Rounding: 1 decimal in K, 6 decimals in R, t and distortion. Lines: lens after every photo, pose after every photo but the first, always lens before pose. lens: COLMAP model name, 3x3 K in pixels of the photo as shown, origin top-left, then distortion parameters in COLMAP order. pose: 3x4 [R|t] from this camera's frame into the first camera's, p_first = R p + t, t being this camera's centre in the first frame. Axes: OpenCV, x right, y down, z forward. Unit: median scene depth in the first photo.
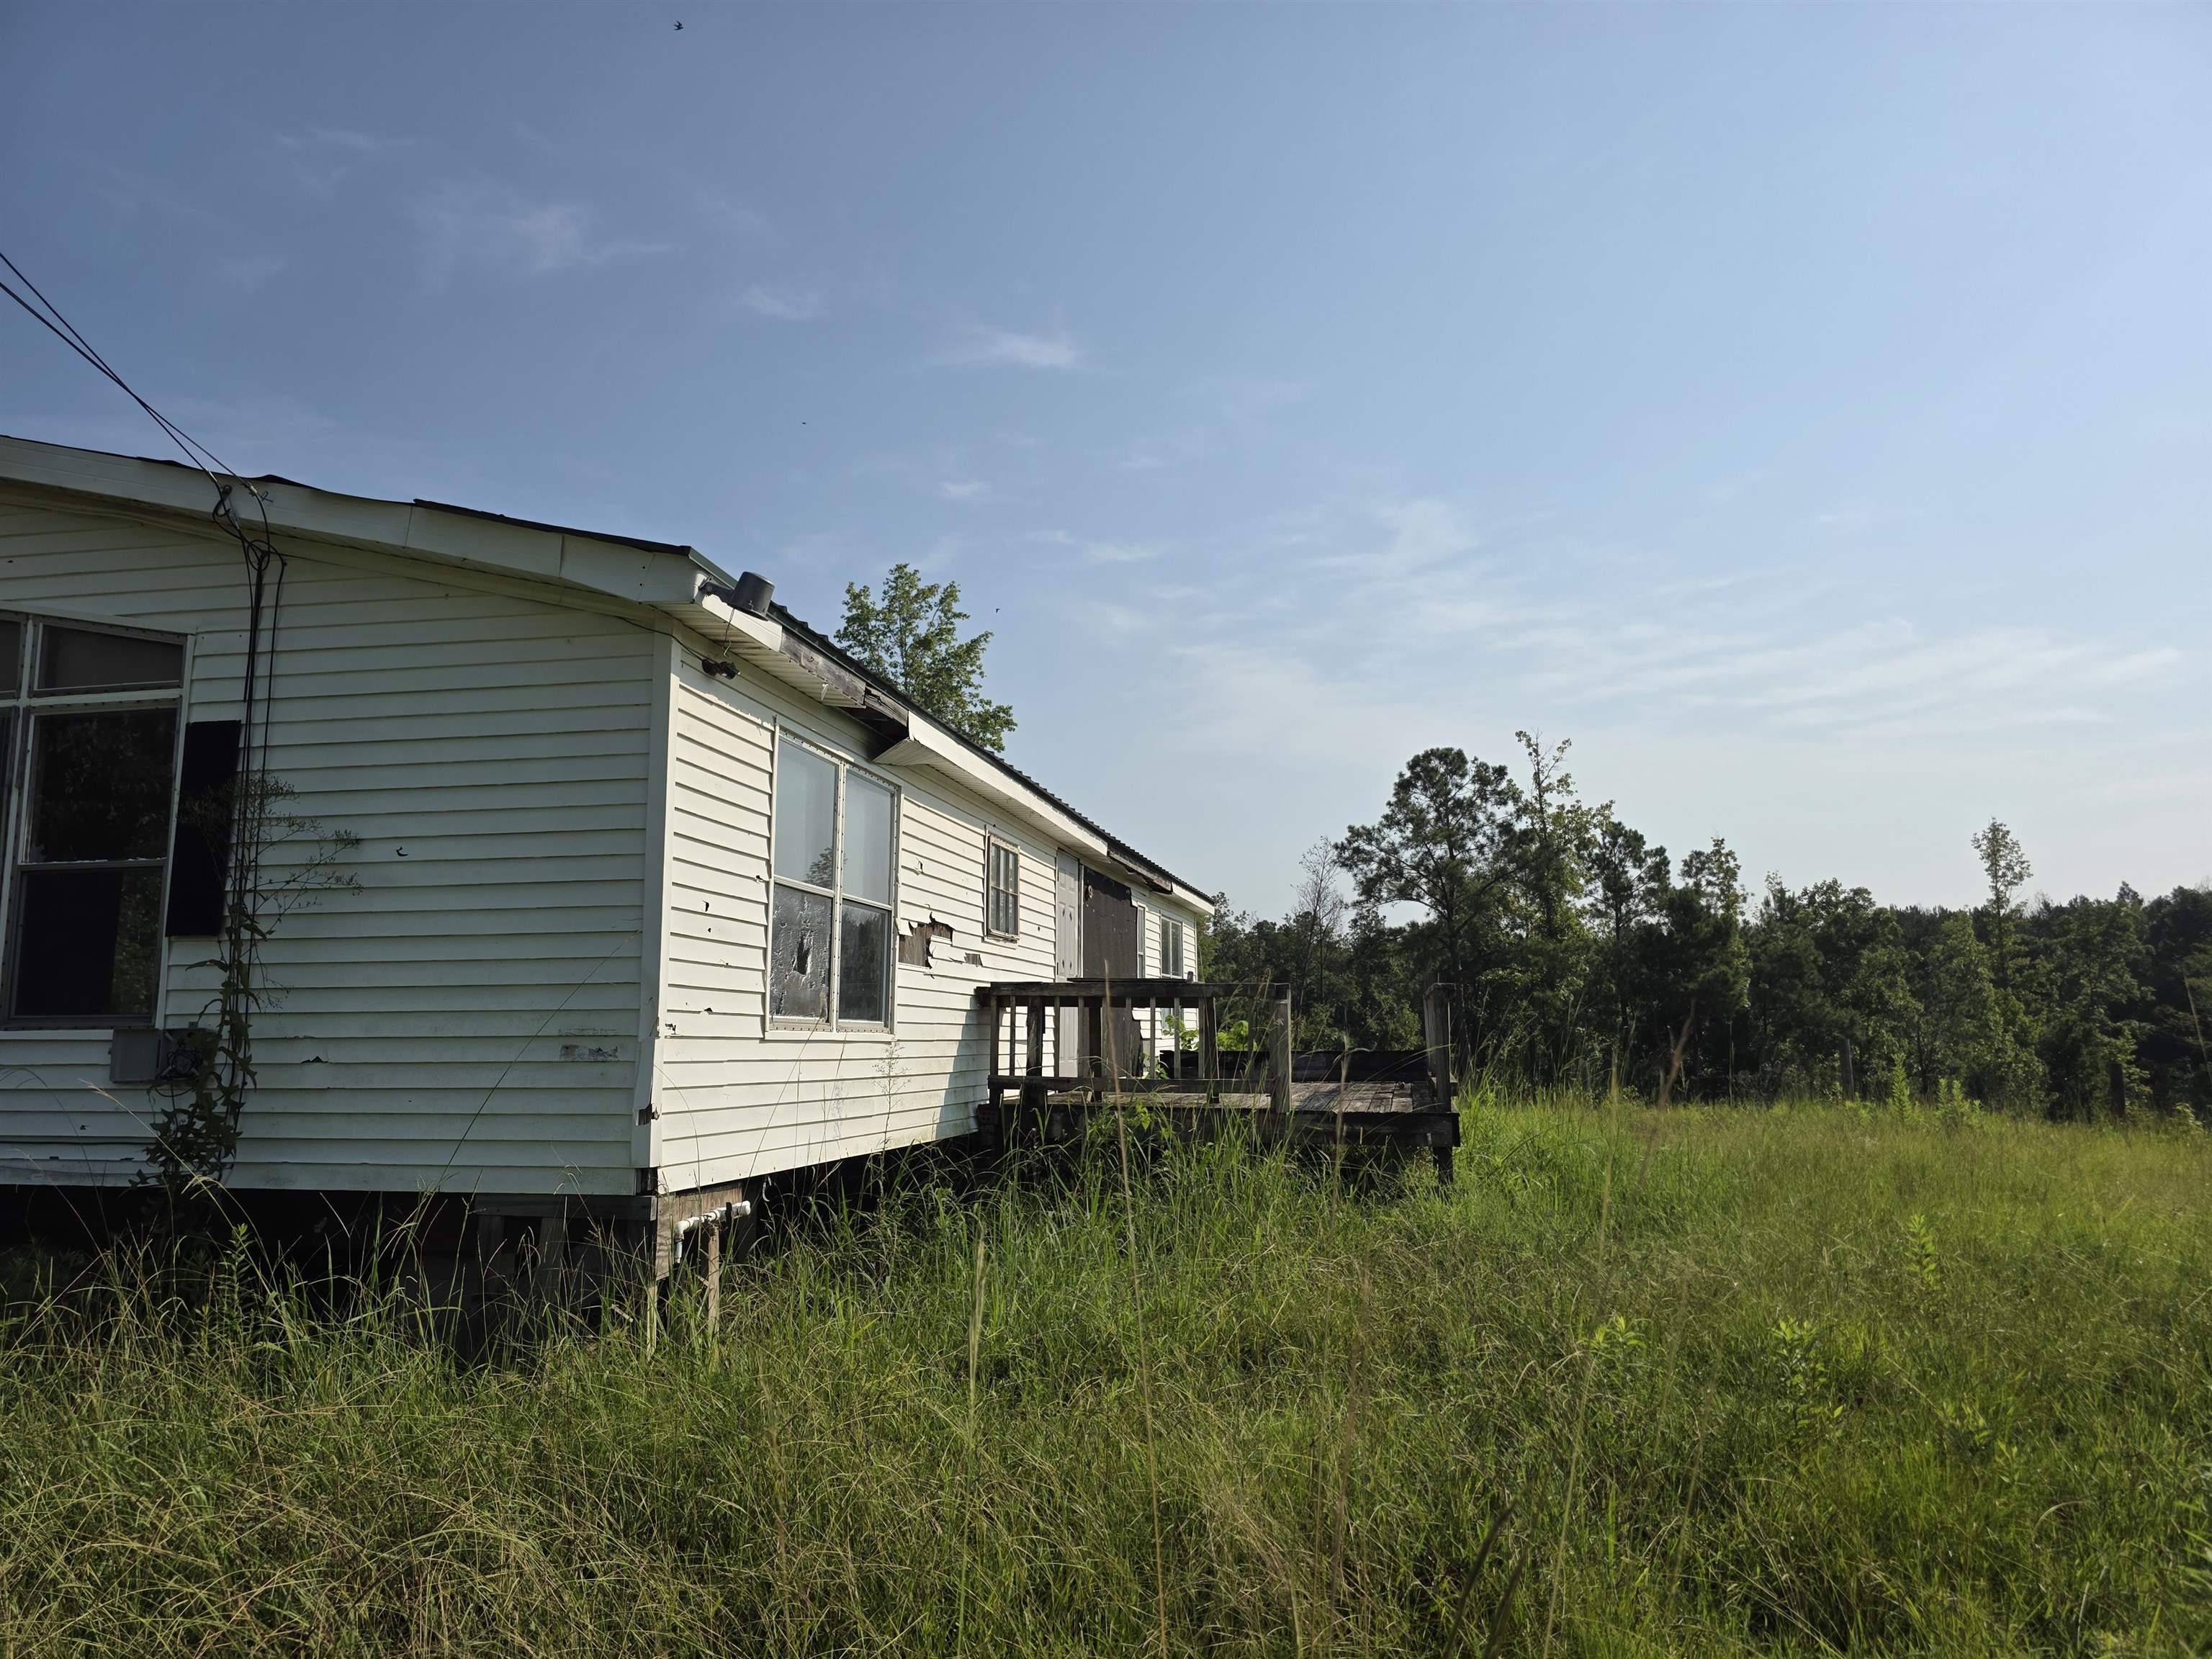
lens RADIAL K [[1463.4, 0, 1142.0], [0, 1463.4, 865.6], [0, 0, 1]] dist [0.062334, -0.044773]
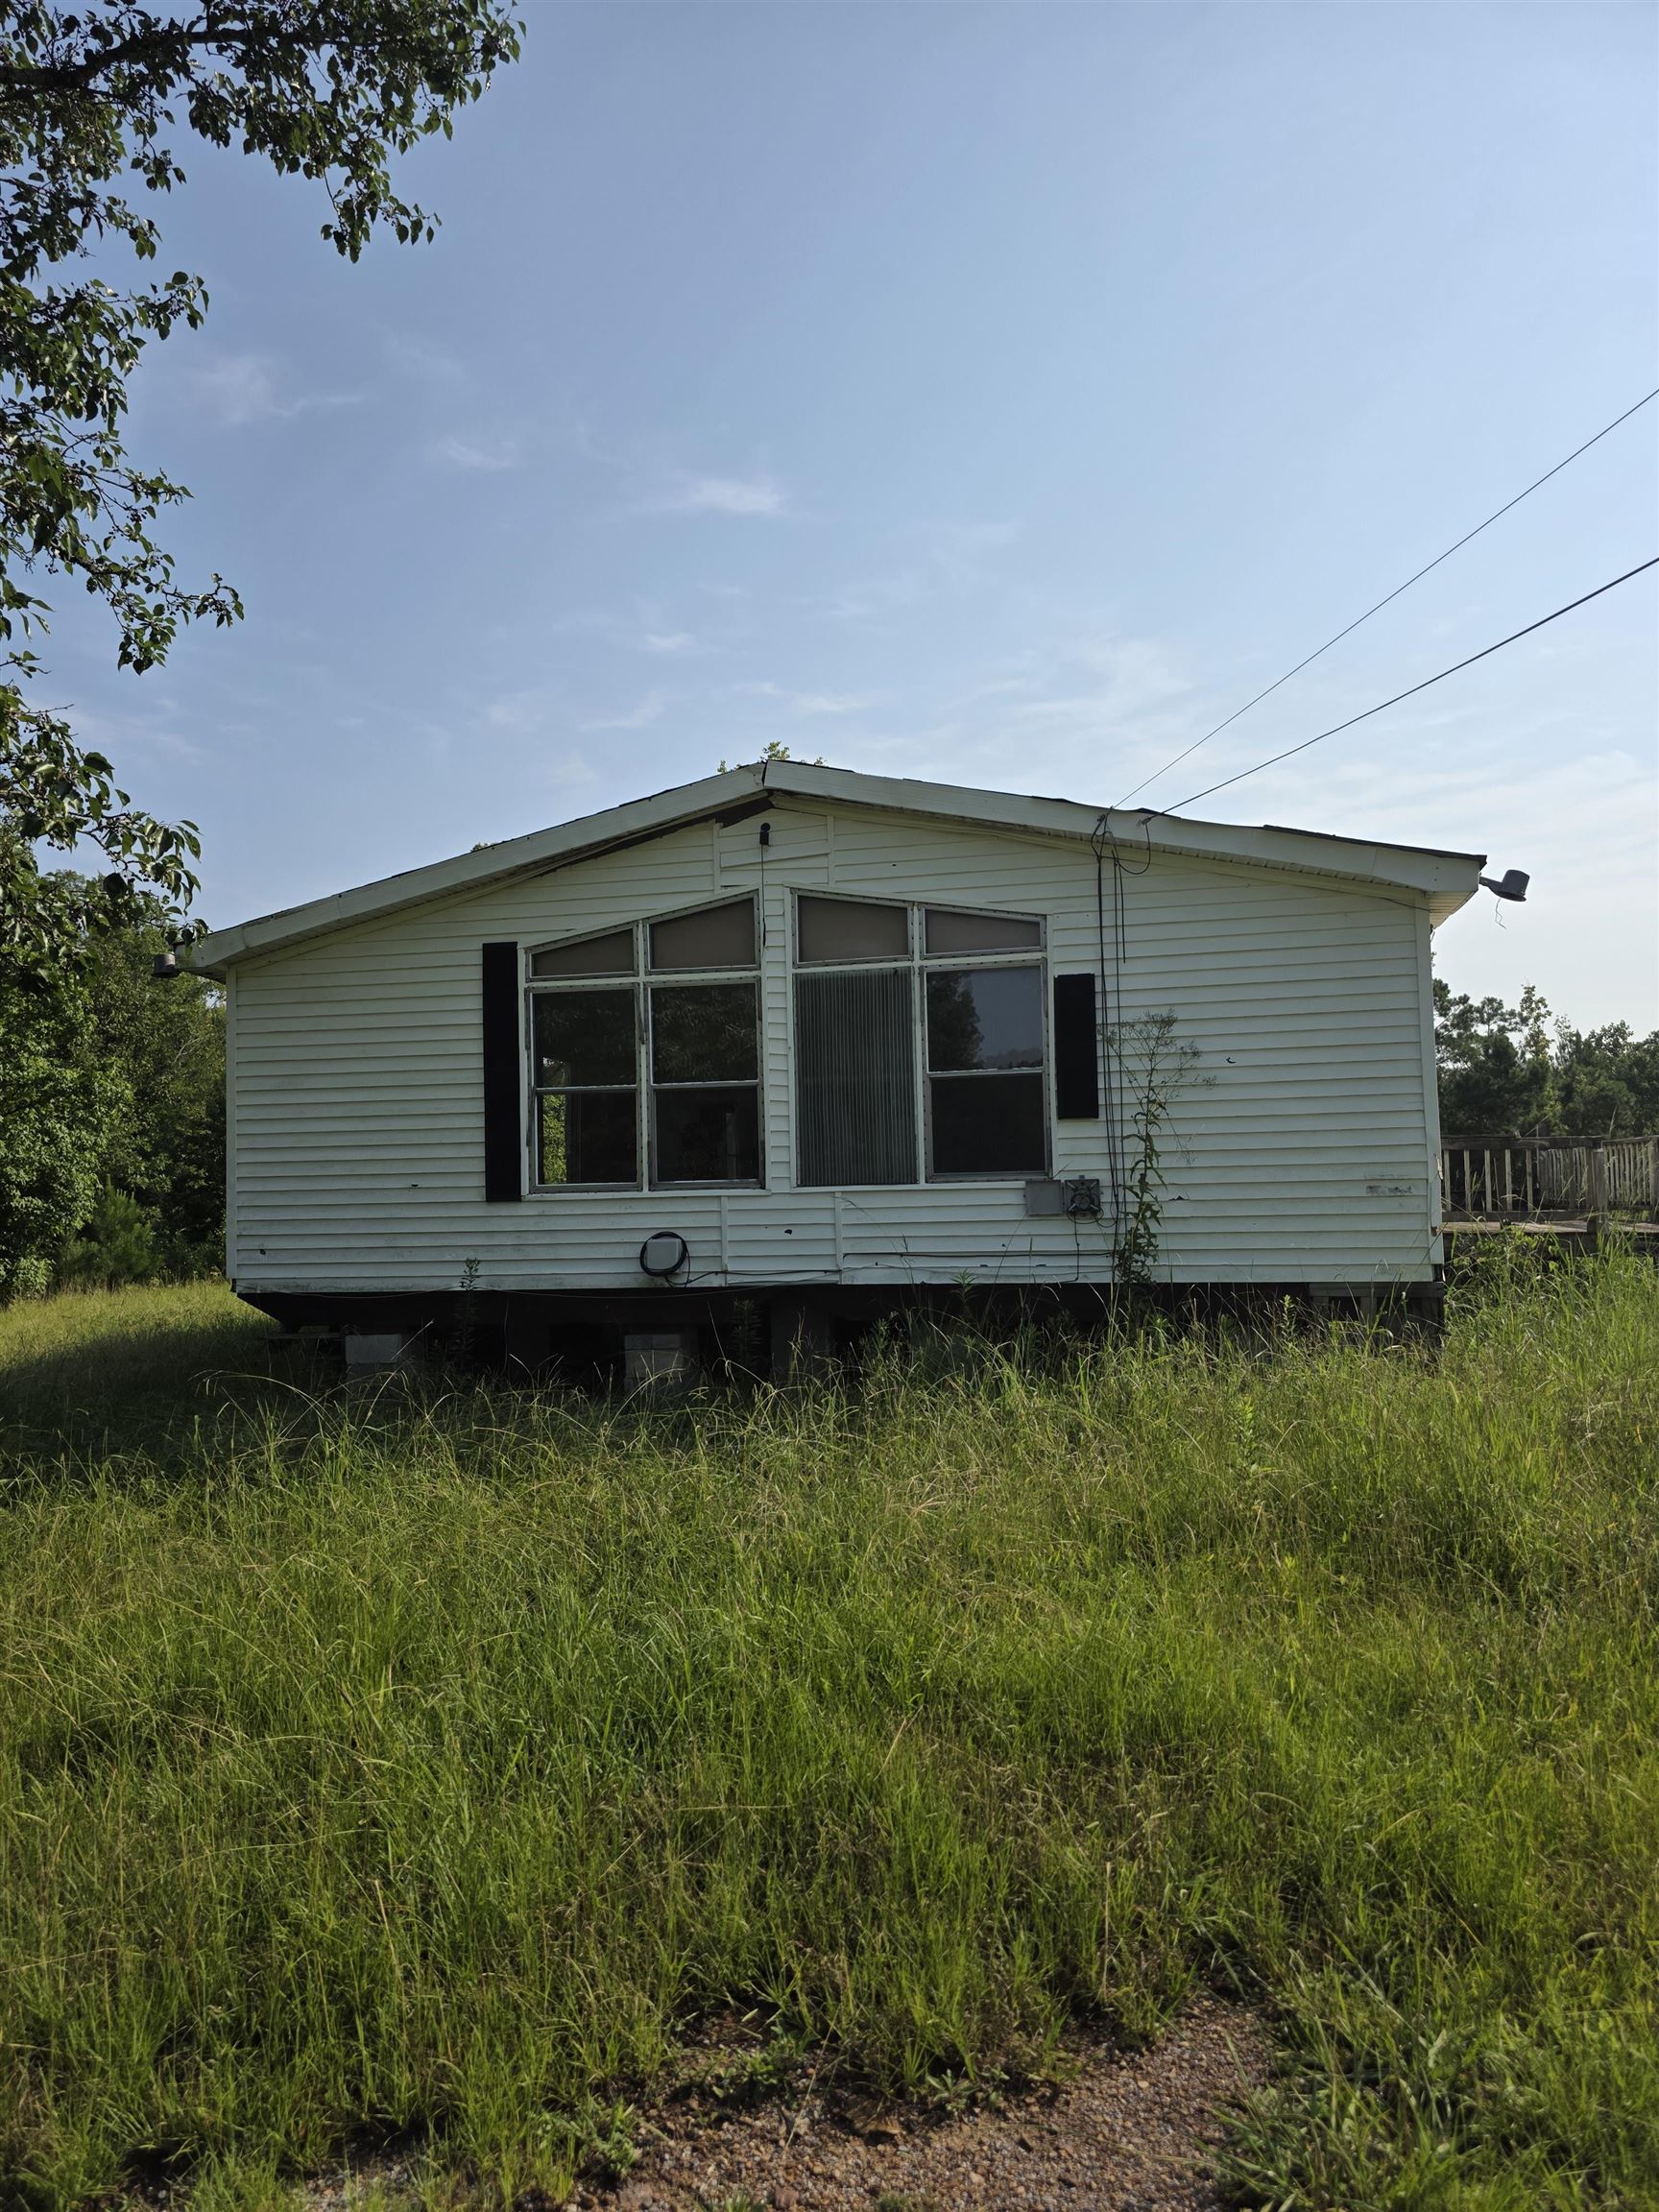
lens RADIAL K [[1463.4, 0, 829.5], [0, 1463.4, 1106.0], [0, 0, 1]] dist [0.062334, -0.044773]
pose [[0.999758, -0.020446, -0.008133, -0.115941], [0.020892, 0.998031, 0.059140, -0.007664], [0.006908, -0.059295, 0.998217, -0.063558]]
